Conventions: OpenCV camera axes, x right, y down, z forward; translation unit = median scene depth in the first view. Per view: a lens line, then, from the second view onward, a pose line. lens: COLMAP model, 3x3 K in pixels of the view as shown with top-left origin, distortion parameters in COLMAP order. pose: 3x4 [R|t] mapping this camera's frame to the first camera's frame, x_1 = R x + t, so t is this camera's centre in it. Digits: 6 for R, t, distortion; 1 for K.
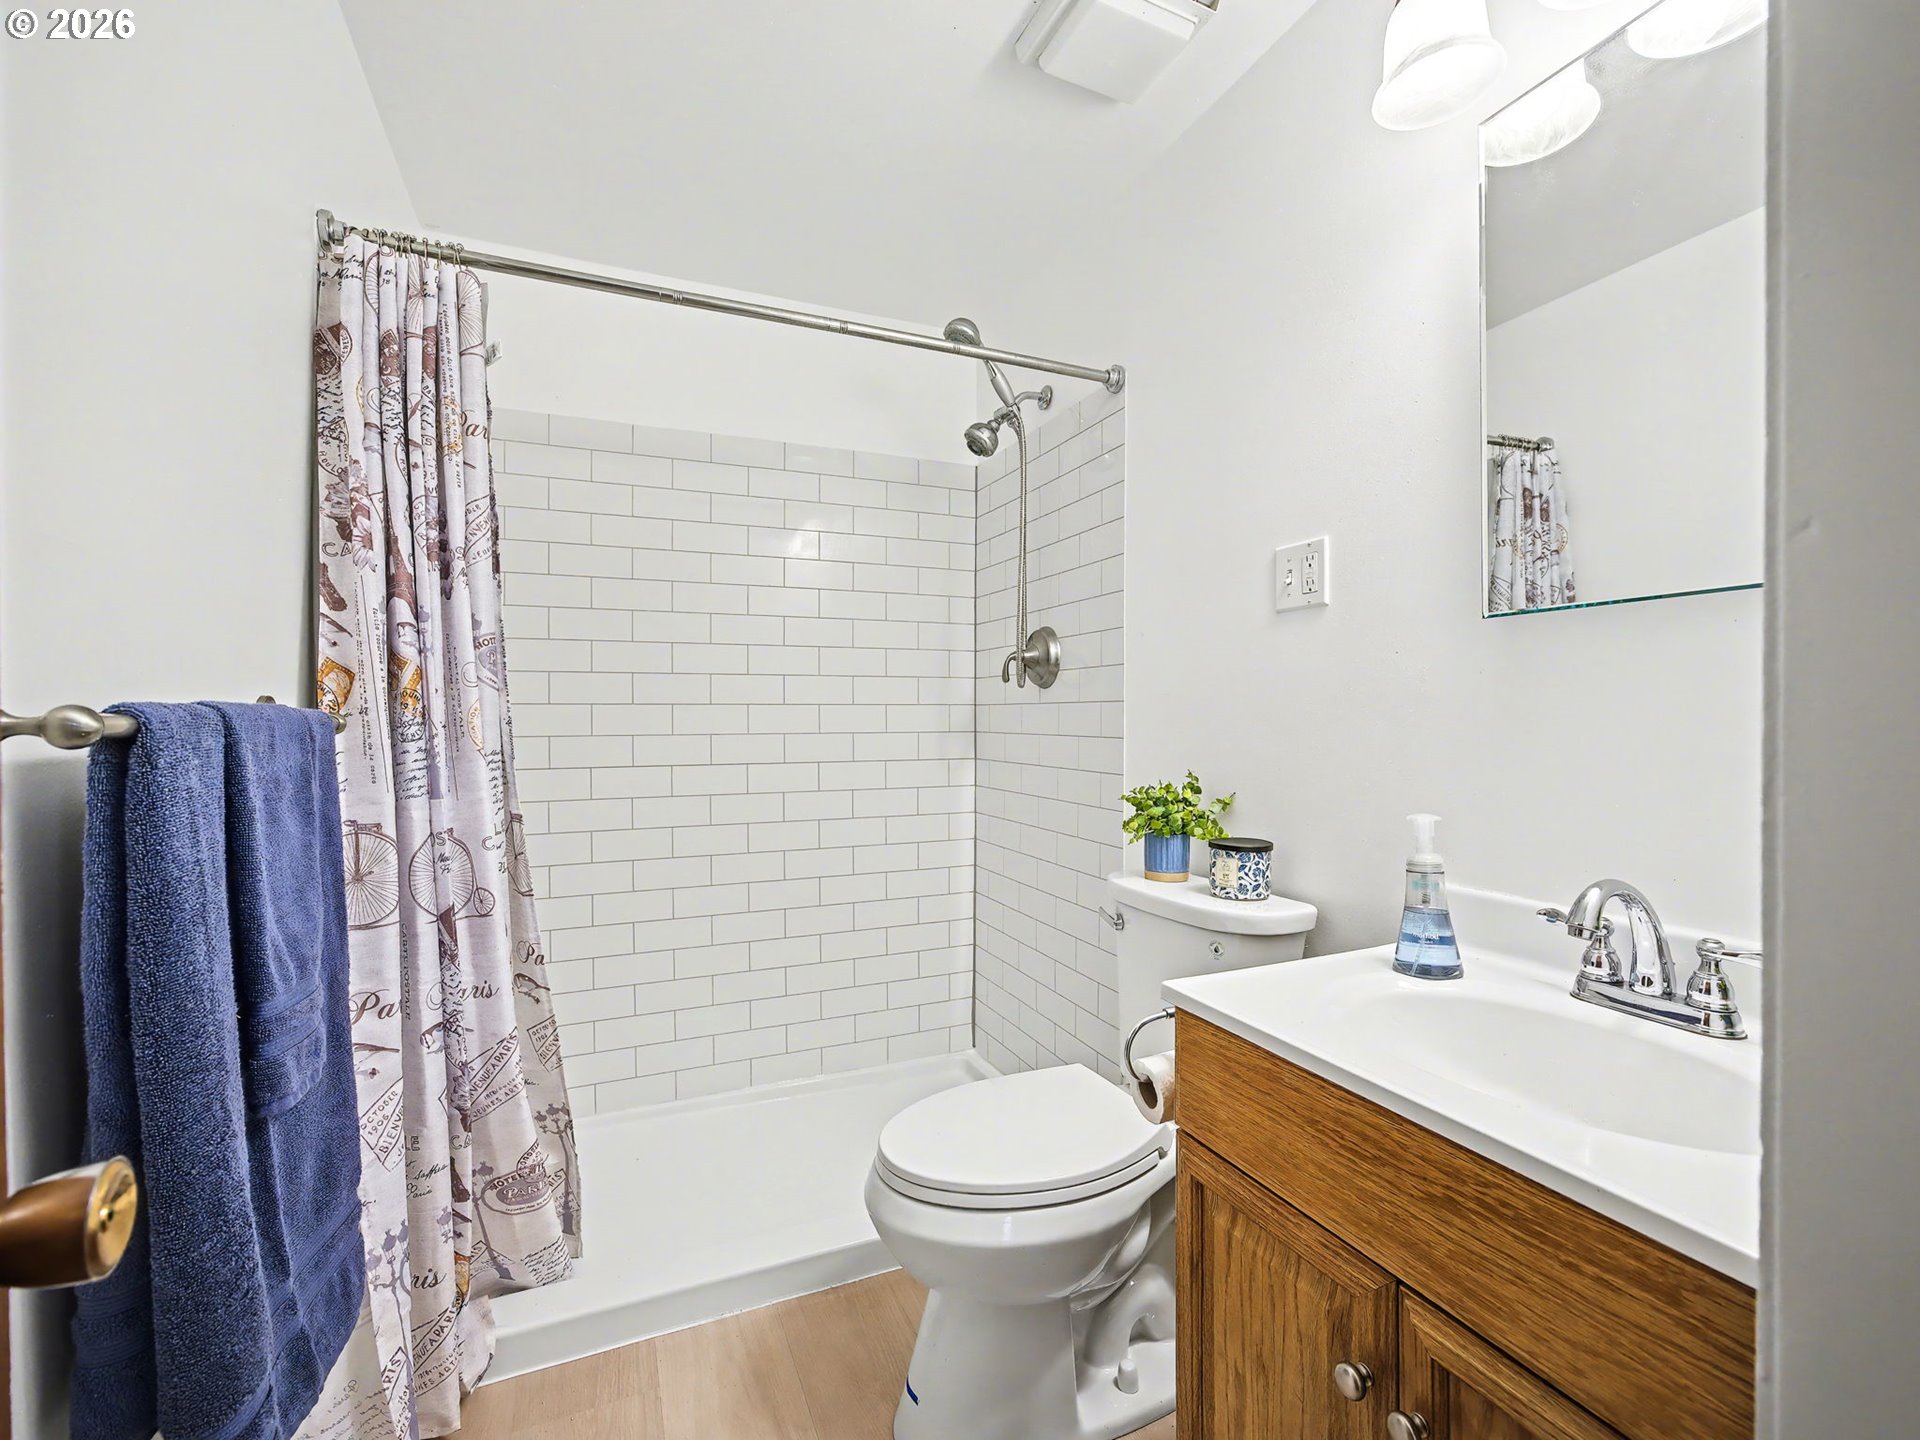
lens RADIAL K [[836.0, 0, 965.8], [0, 836.0, 700.1], [0, 0, 1]] dist [-0.021265, 0.007622]
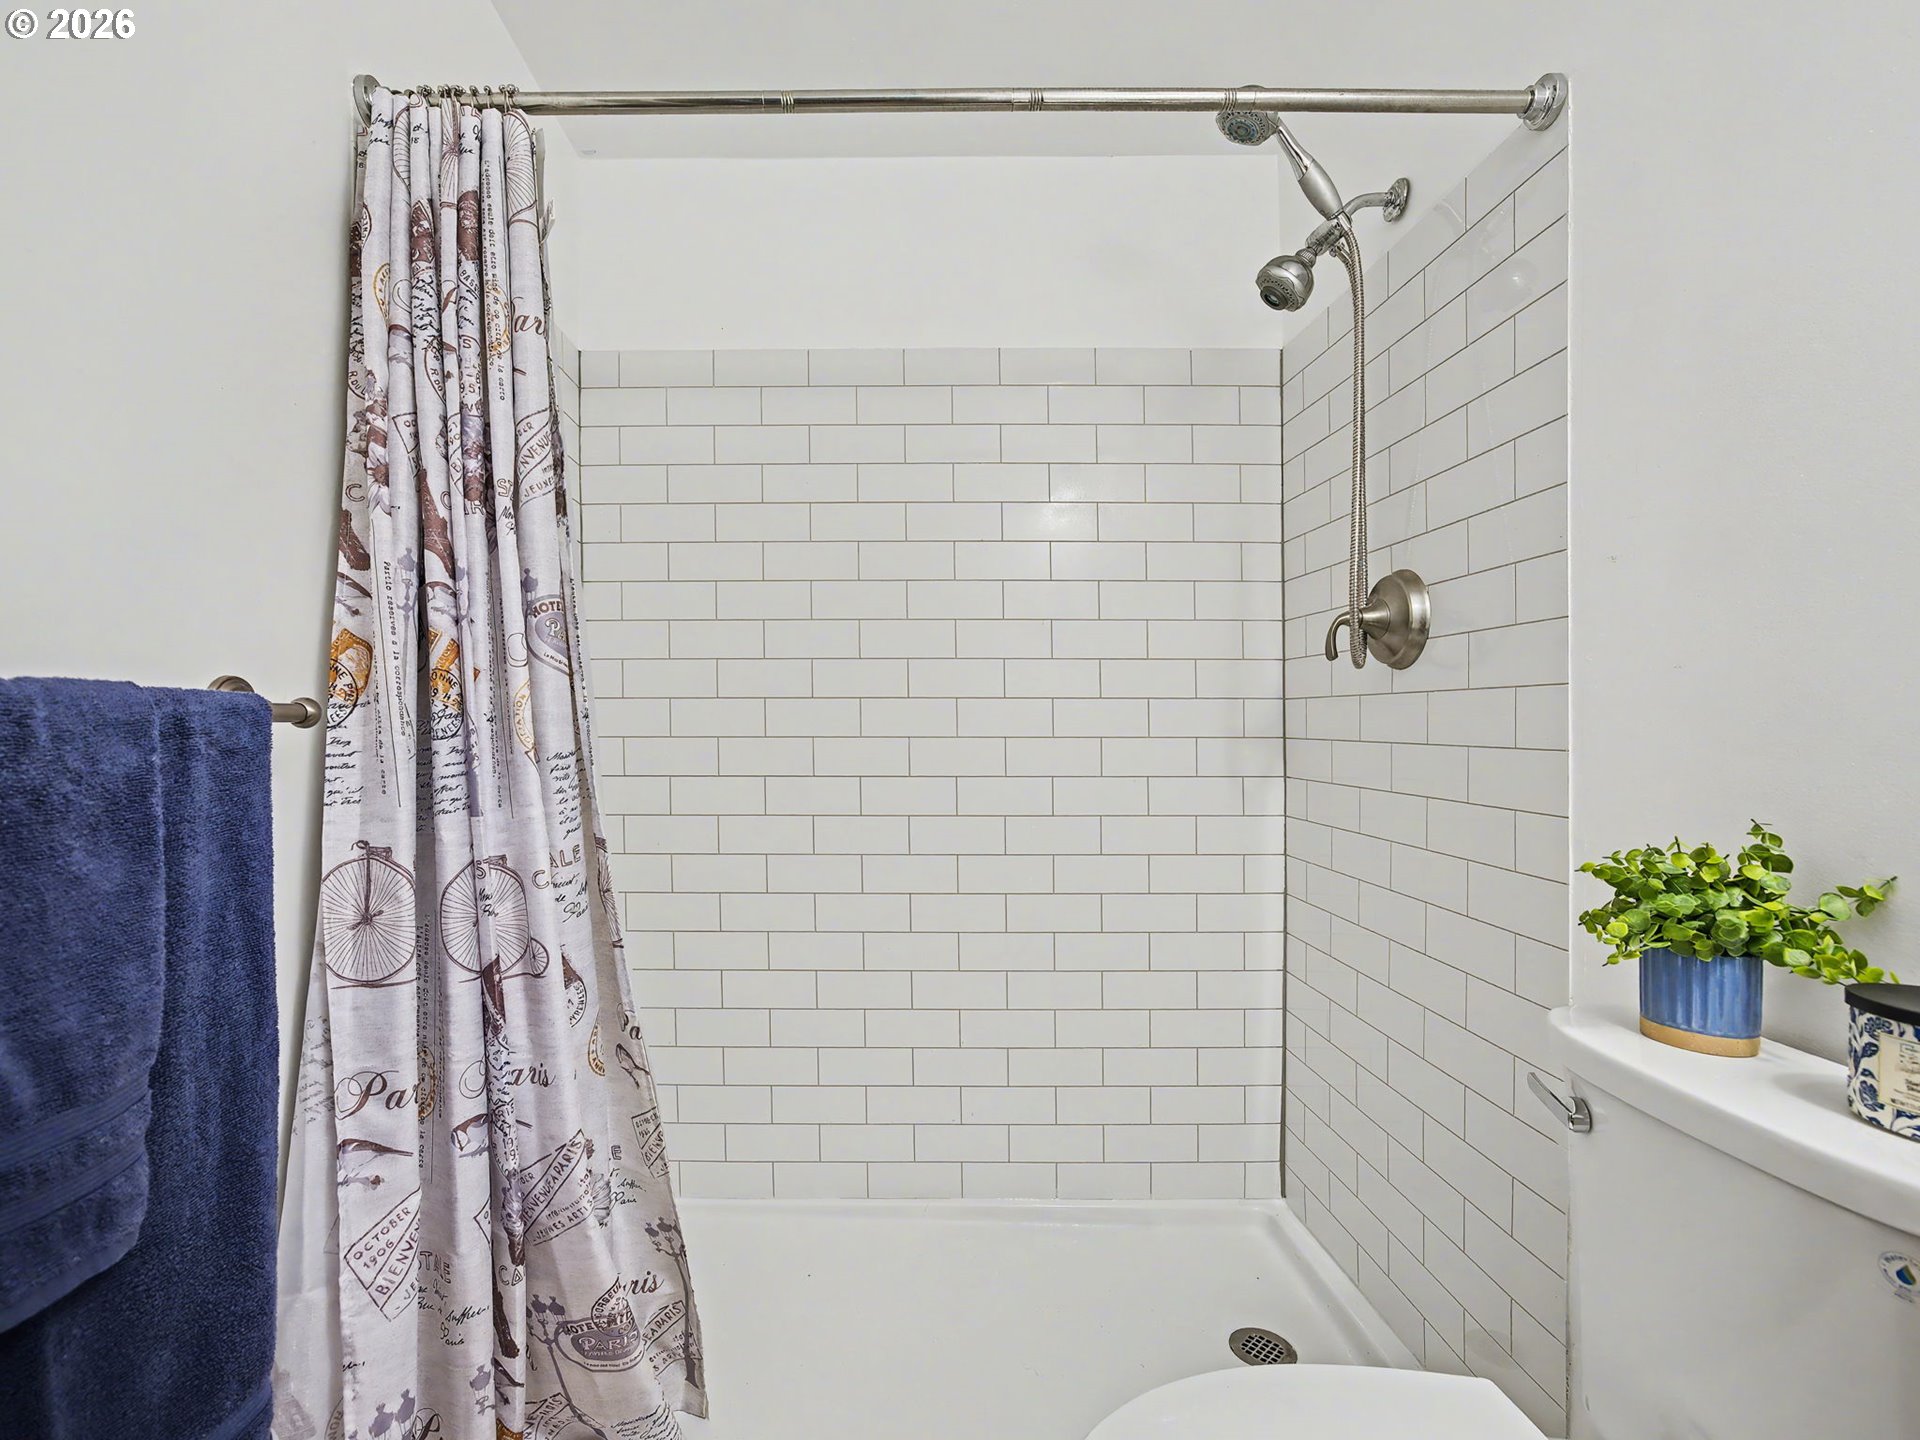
lens RADIAL K [[836.0, 0, 906.6], [0, 836.0, 703.1], [0, 0, 1]] dist [-0.021265, 0.007622]
pose [[0.907944, -0.006129, -0.419046, 0.030903], [0.004499, 0.999978, -0.004878, 0.021758], [0.419067, 0.002544, 0.907952, 0.469326]]
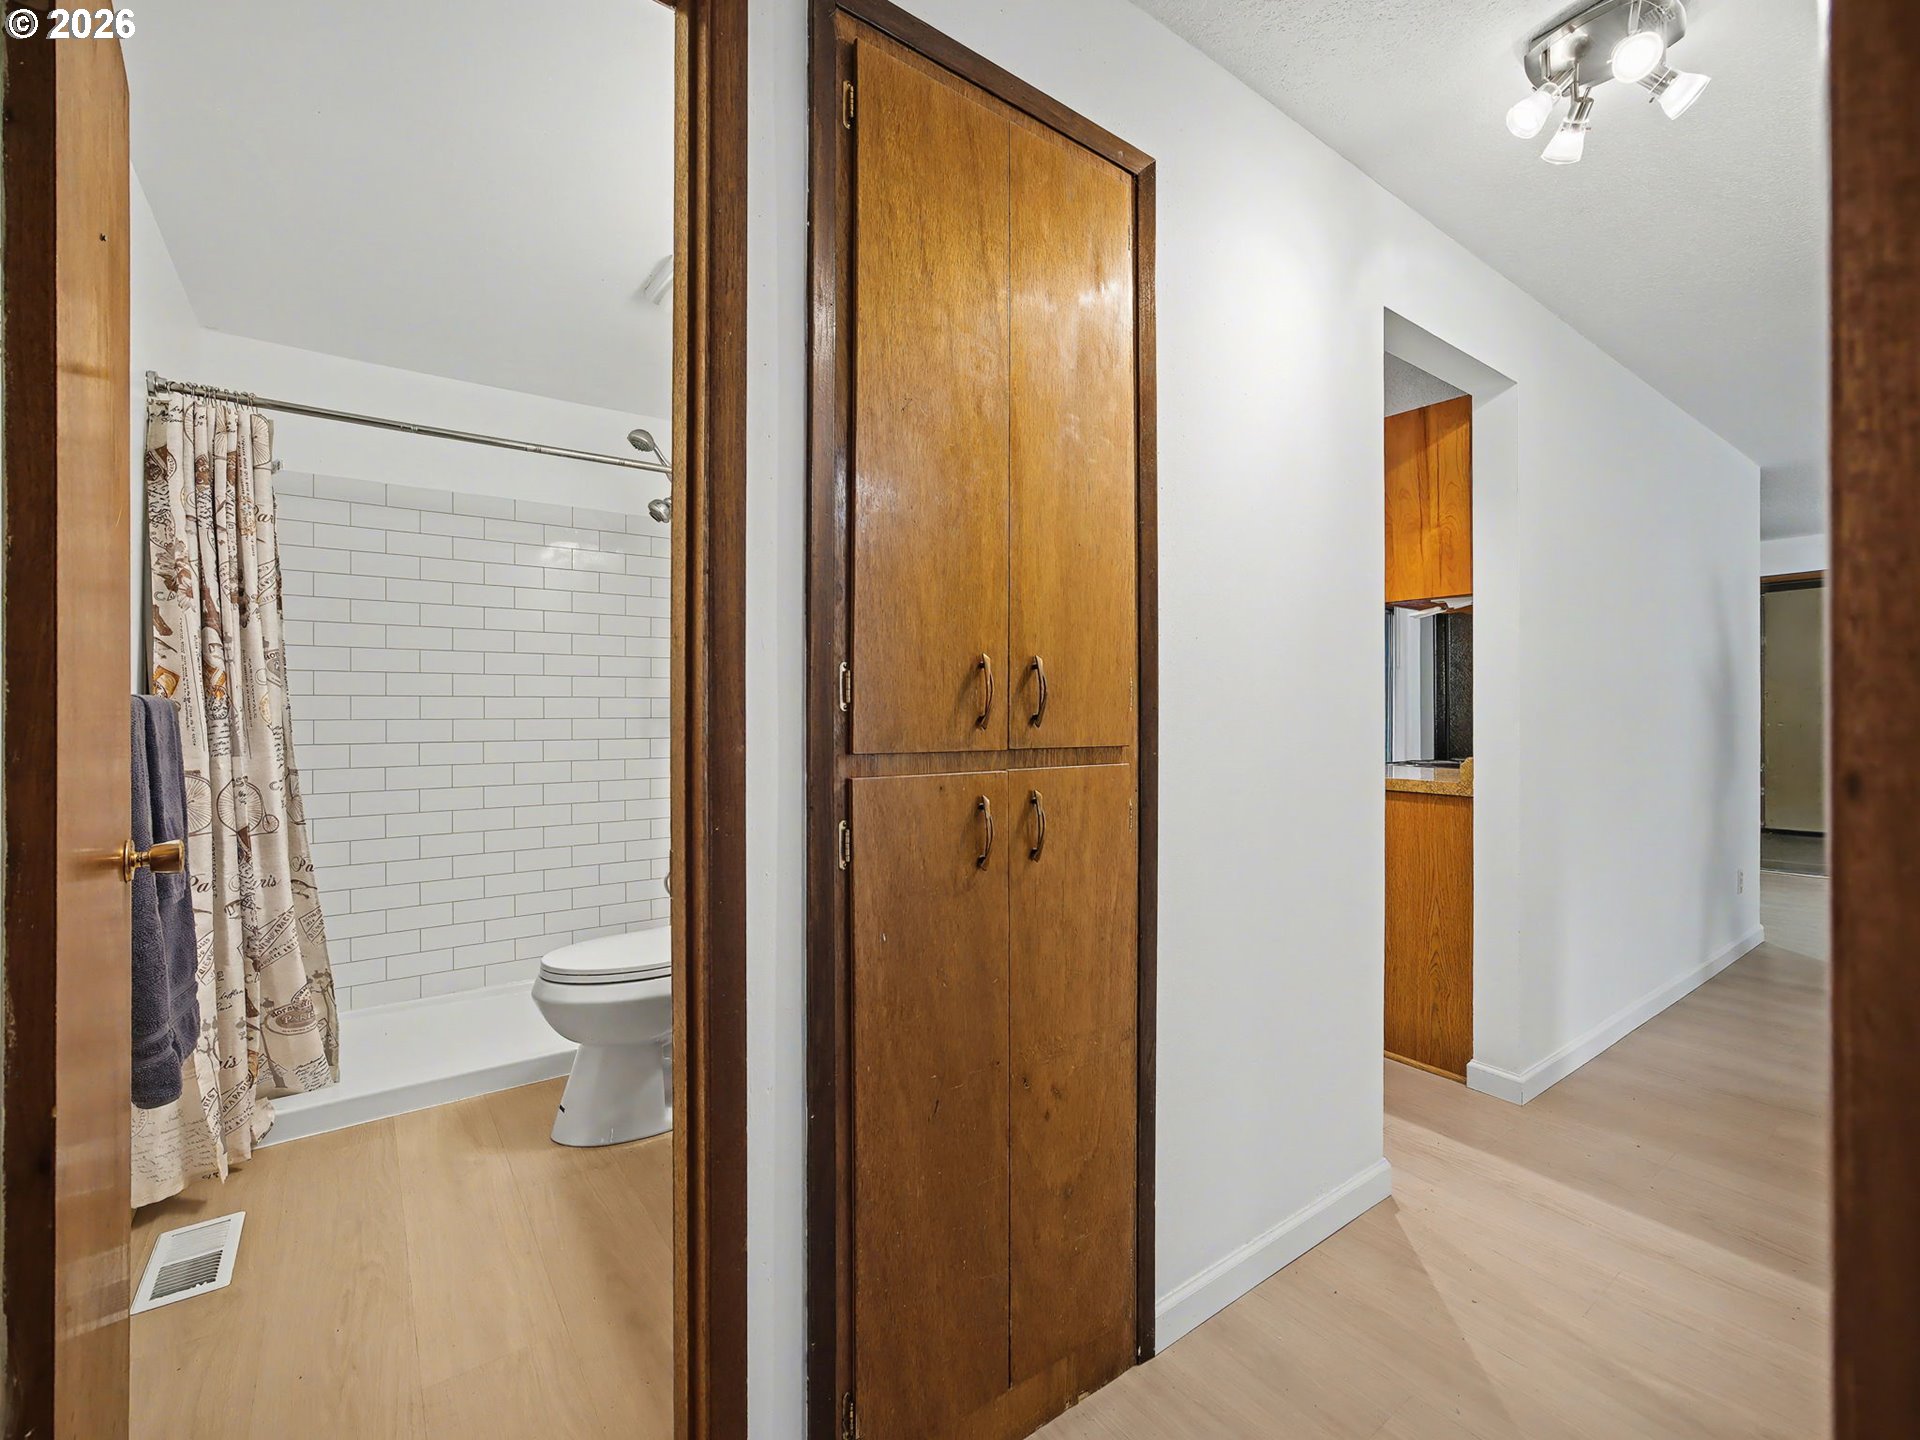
lens RADIAL K [[836.0, 0, 969.6], [0, 836.0, 700.3], [0, 0, 1]] dist [-0.021265, 0.007622]
pose [[0.975772, 0.009761, 0.218573, 0.355869], [-0.012404, 0.999866, 0.010722, -0.019768], [-0.218439, -0.013174, 0.975762, -0.791475]]
